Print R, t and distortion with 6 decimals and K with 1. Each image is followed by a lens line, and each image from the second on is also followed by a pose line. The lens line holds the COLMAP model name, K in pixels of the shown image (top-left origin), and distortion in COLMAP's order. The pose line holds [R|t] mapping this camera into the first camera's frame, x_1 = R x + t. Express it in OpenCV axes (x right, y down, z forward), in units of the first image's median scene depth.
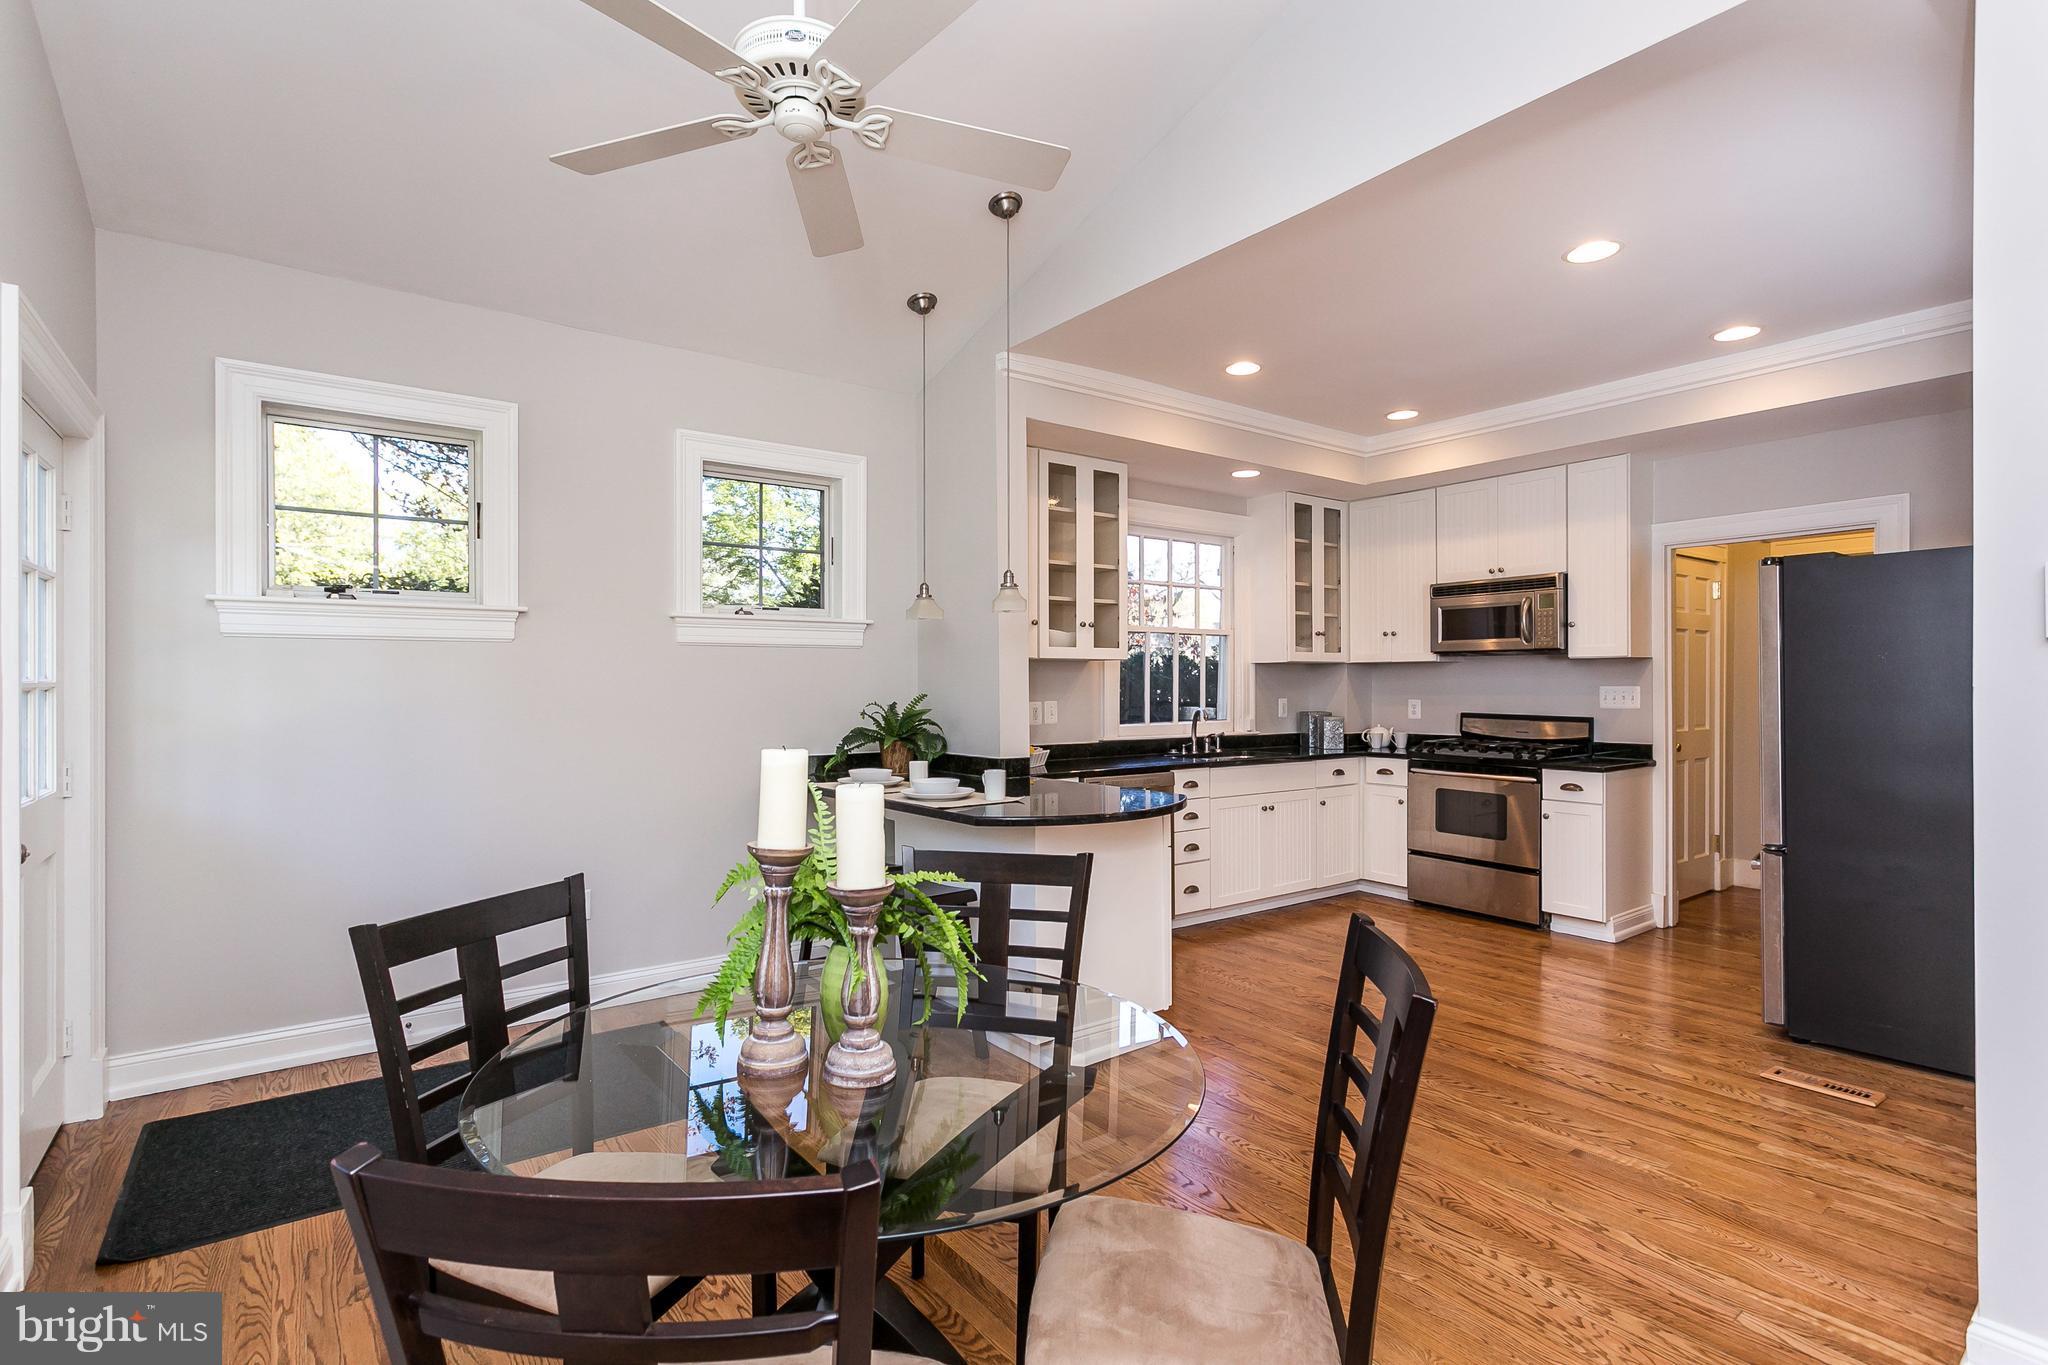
lens RADIAL K [[988.8, 0, 1019.8], [0, 988.8, 688.1], [0, 0, 1]] dist [0.000429, -0.000764]
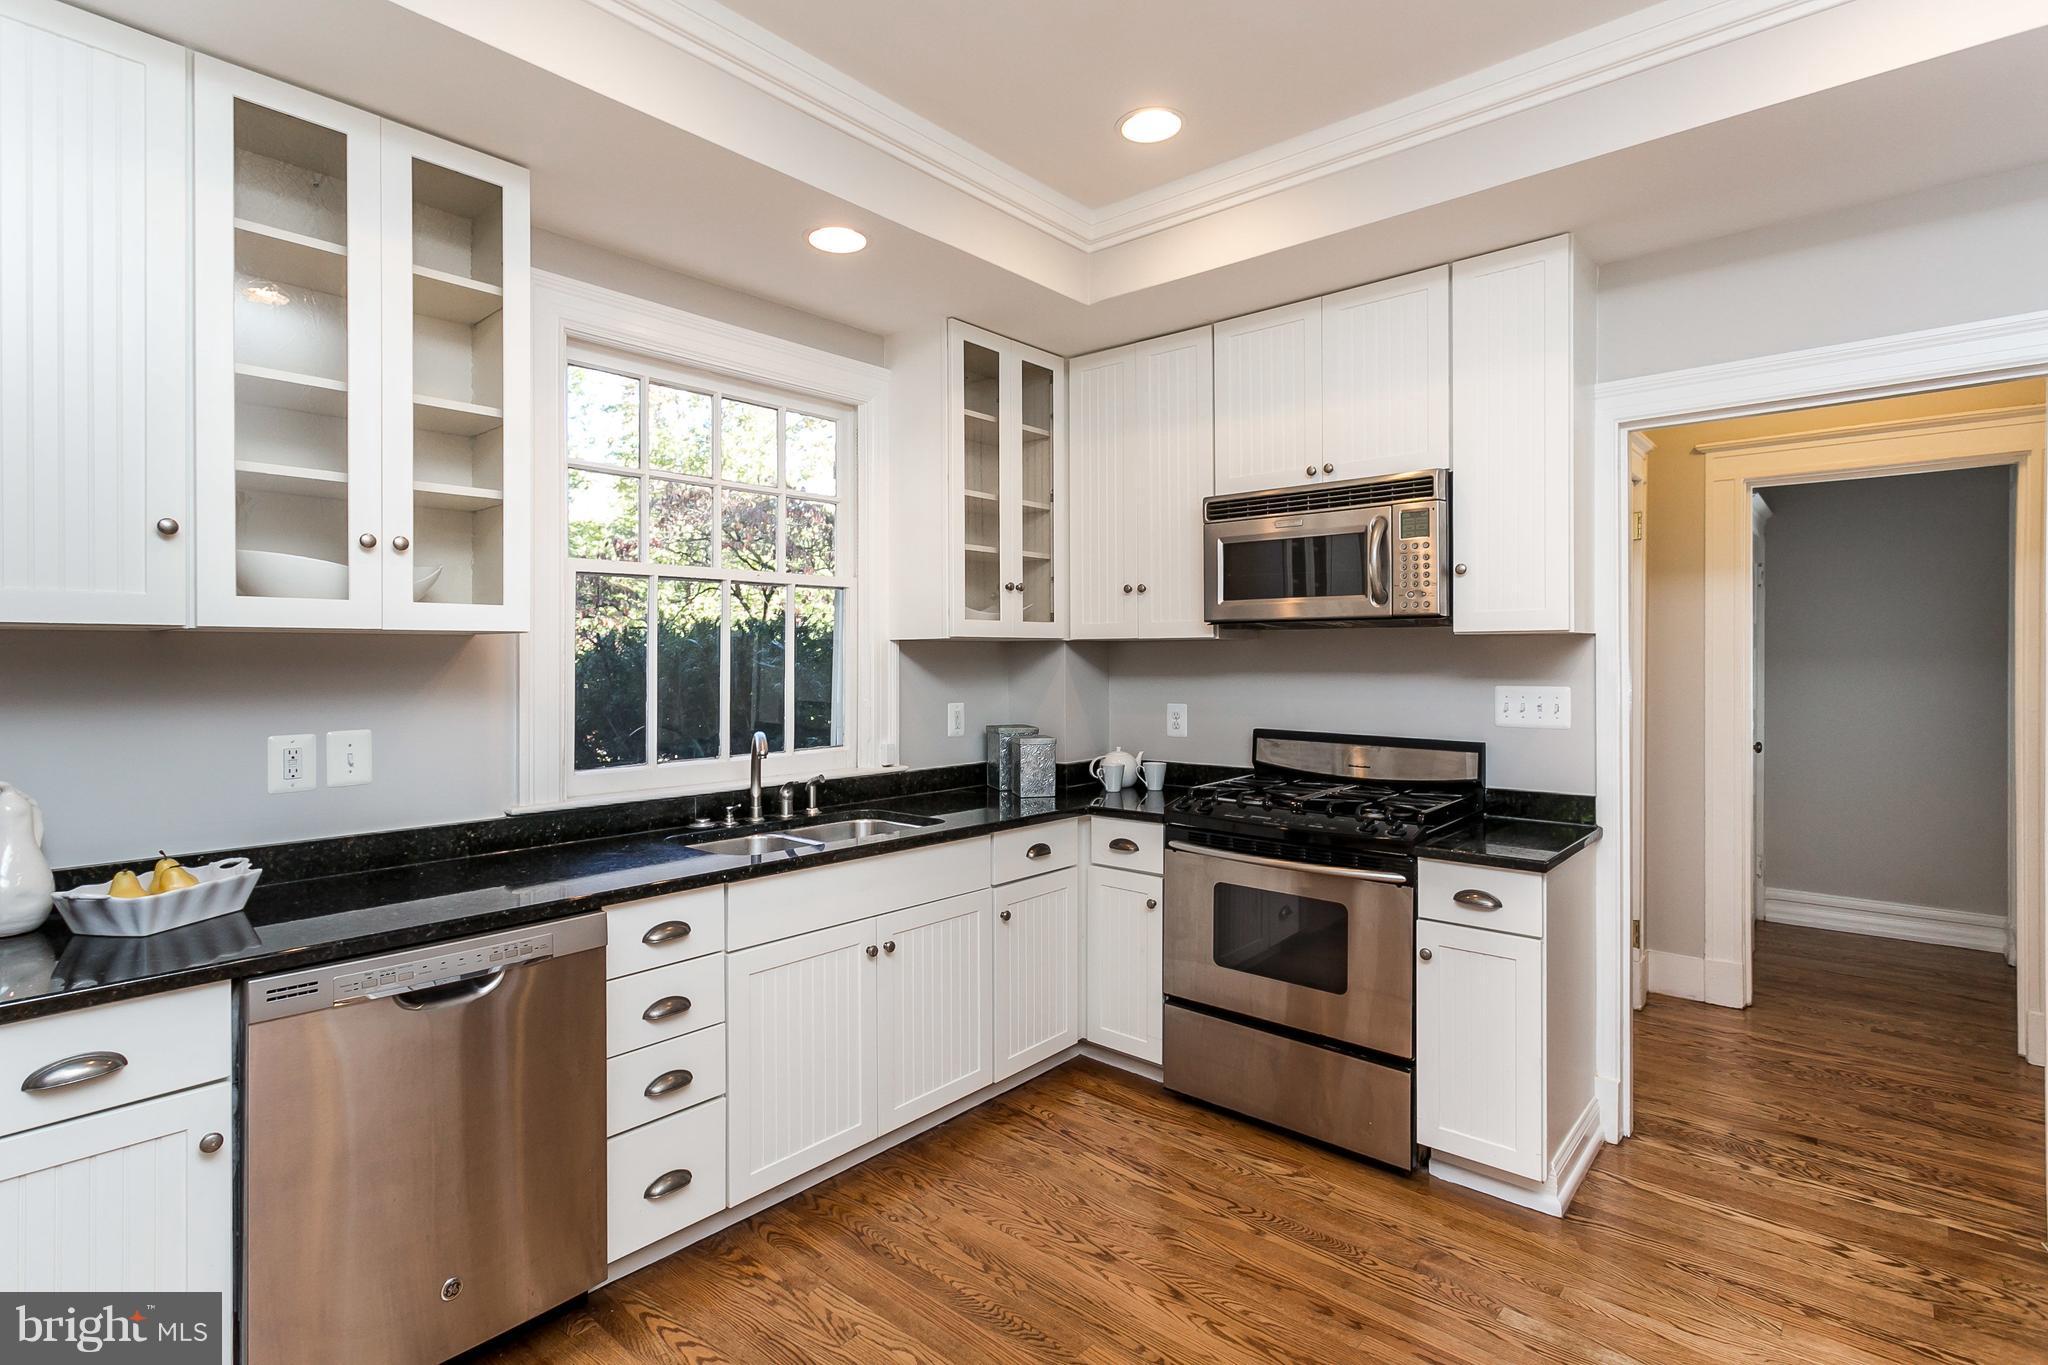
lens RADIAL K [[988.8, 0, 1006.3], [0, 988.8, 654.7], [0, 0, 1]] dist [0.000429, -0.000764]
pose [[0.979857, 0.000128, 0.199701, 0.204000], [0.000770, 0.999990, -0.004418, -0.016001], [-0.199700, 0.004483, 0.979847, 0.497645]]
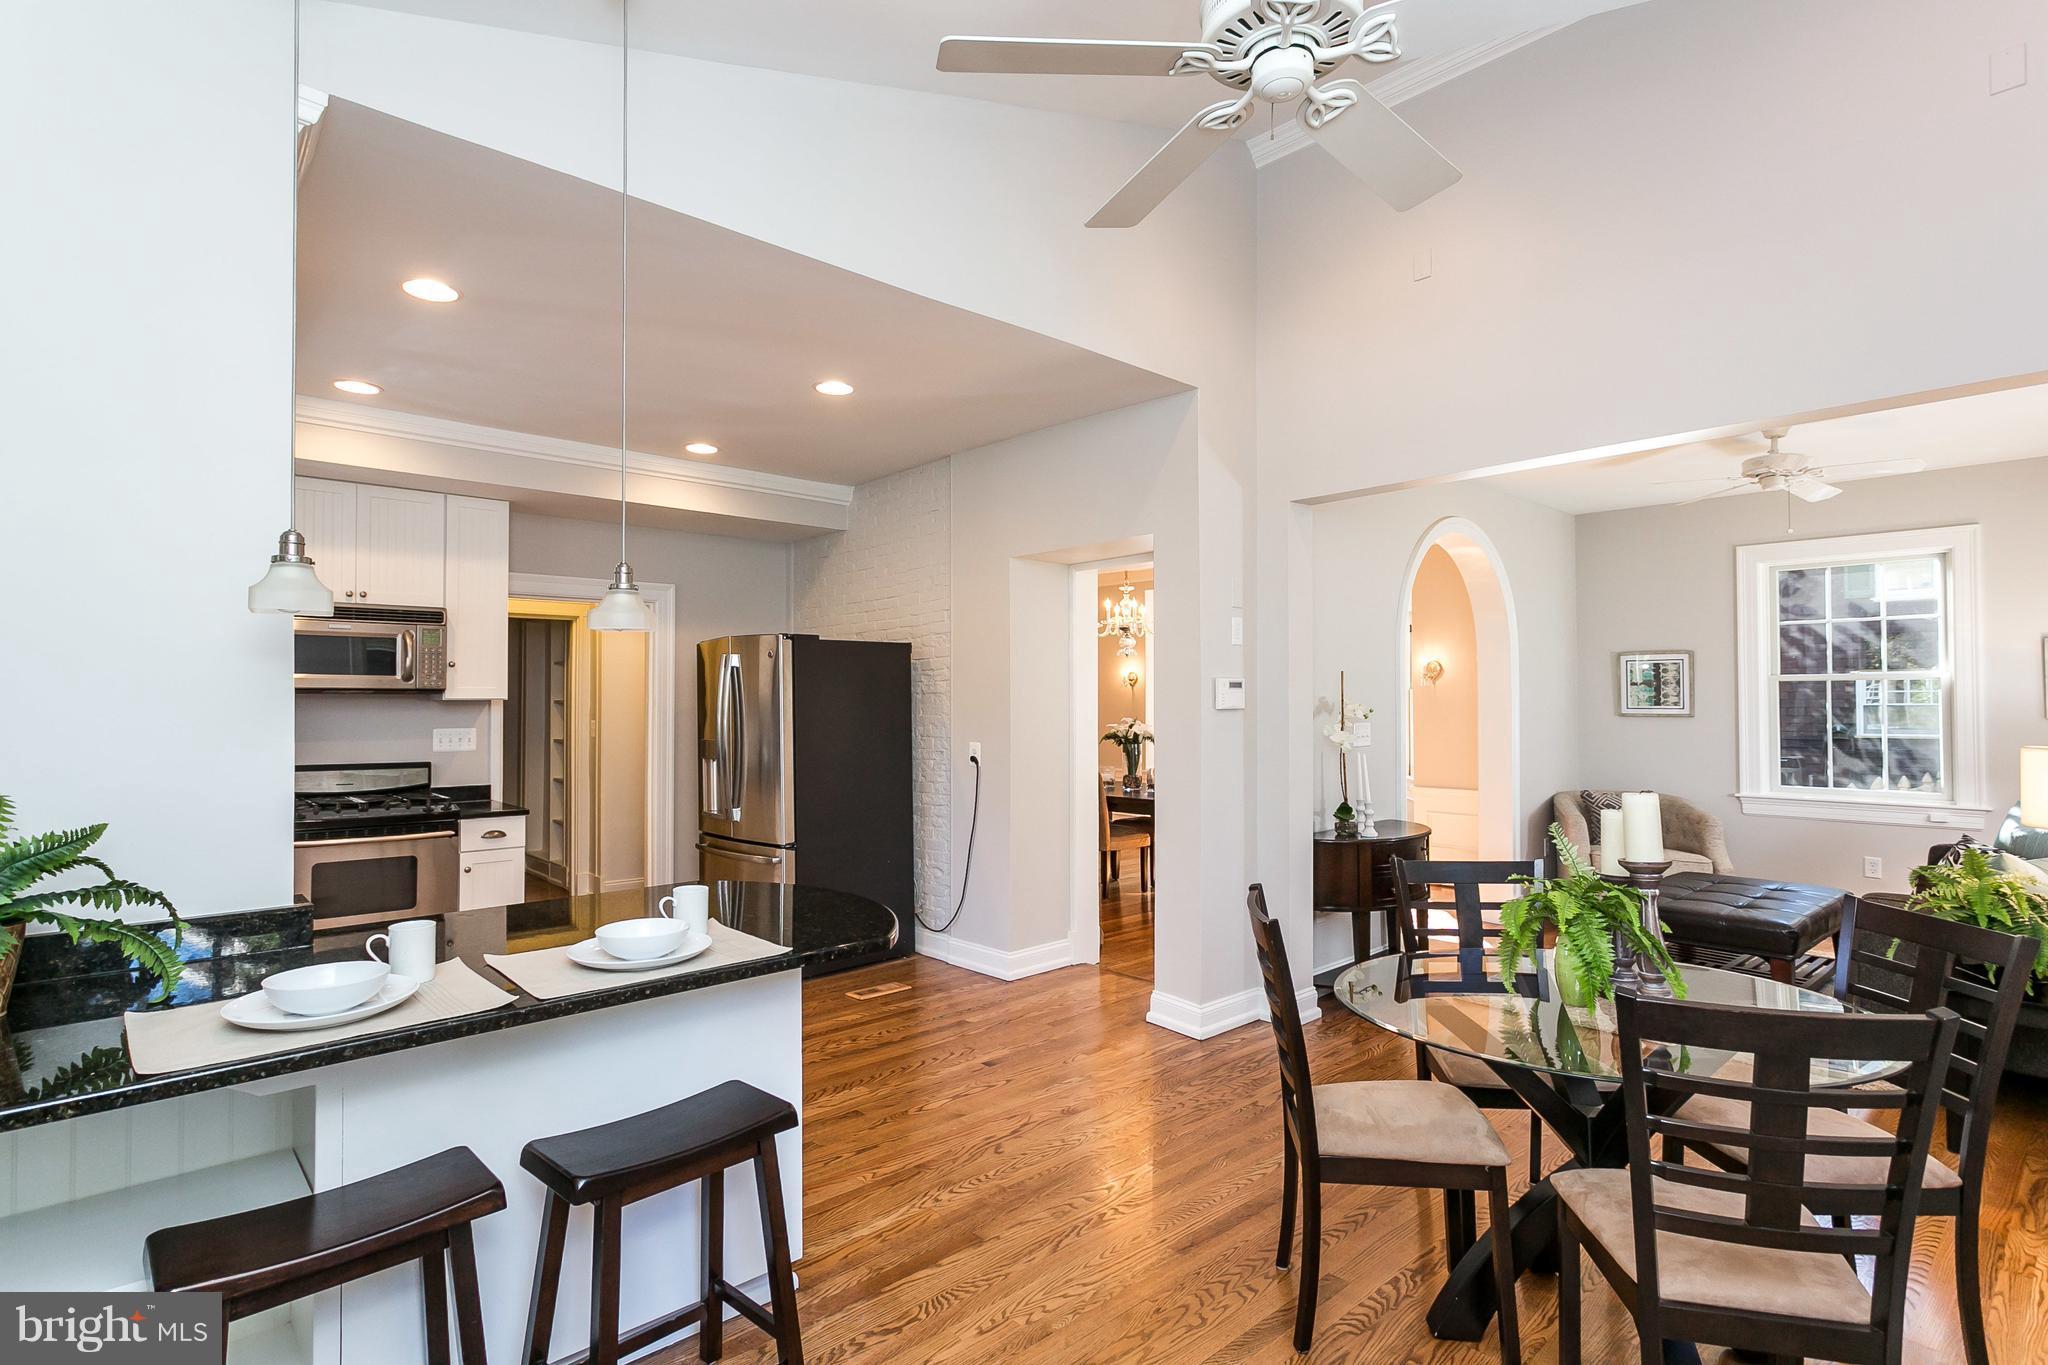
lens RADIAL K [[988.8, 0, 1018.4], [0, 988.8, 695.9], [0, 0, 1]] dist [0.000429, -0.000764]
pose [[-0.089308, 0.006932, 0.995980, -0.395549], [0.009406, 0.999937, -0.006117, -0.021300], [-0.995960, 0.008822, -0.089367, 0.503442]]
